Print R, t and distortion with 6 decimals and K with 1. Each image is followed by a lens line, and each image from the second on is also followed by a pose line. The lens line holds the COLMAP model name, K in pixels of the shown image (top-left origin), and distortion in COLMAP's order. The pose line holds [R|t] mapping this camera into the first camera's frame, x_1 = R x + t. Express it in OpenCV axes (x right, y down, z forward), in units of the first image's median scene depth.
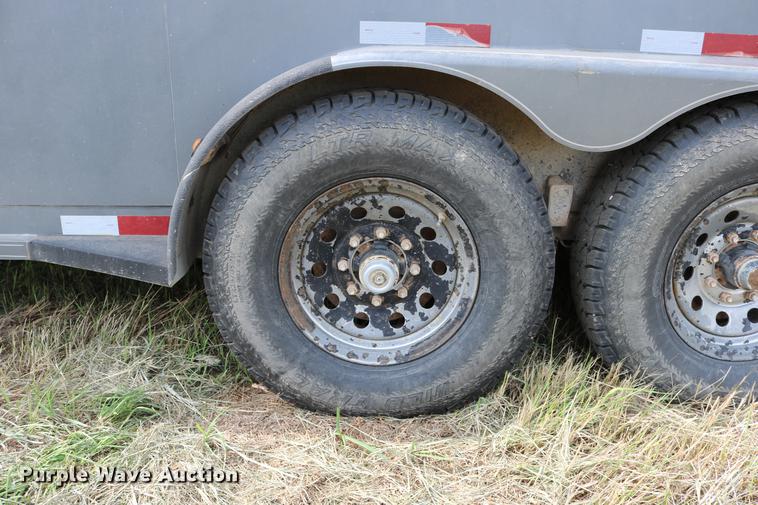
lens RADIAL K [[624.3, 0, 386.1], [0, 624.3, 258.5], [0, 0, 1]] dist [-0.150908, 0.118322]
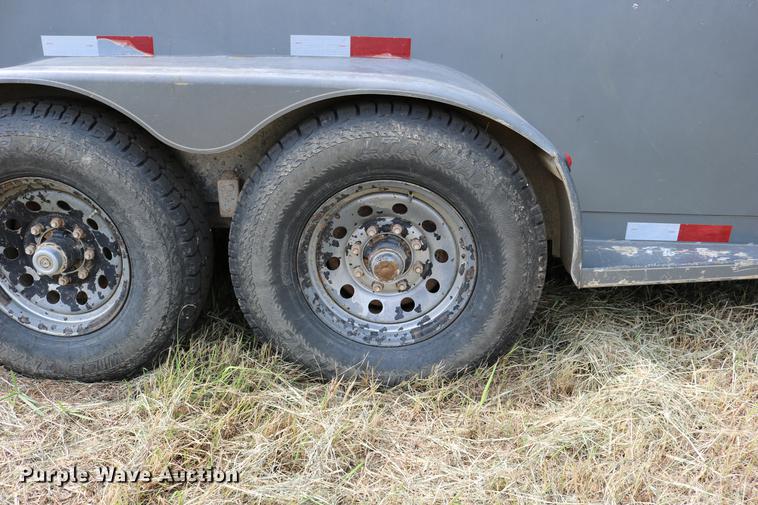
lens RADIAL K [[624.3, 0, 380.8], [0, 624.3, 253.7], [0, 0, 1]] dist [-0.150908, 0.118322]
pose [[0.998823, 0.019116, -0.044581, 0.653367], [-0.017196, 0.998924, 0.043072, -0.043065], [0.045357, -0.042255, 0.998077, -0.097202]]
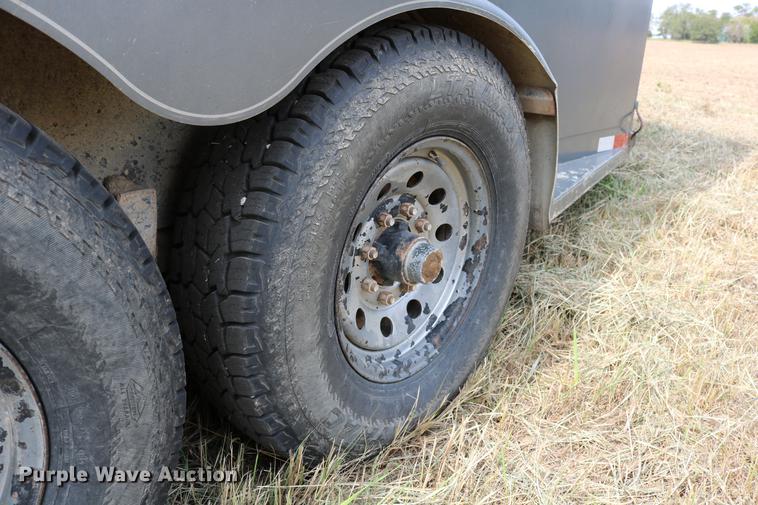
lens RADIAL K [[624.3, 0, 378.2], [0, 624.3, 252.6], [0, 0, 1]] dist [-0.150908, 0.118322]
pose [[0.659153, -0.241319, 0.712238, 0.025266], [0.205377, 0.968876, 0.138203, -0.103909], [-0.723421, 0.055181, 0.688199, 0.499345]]
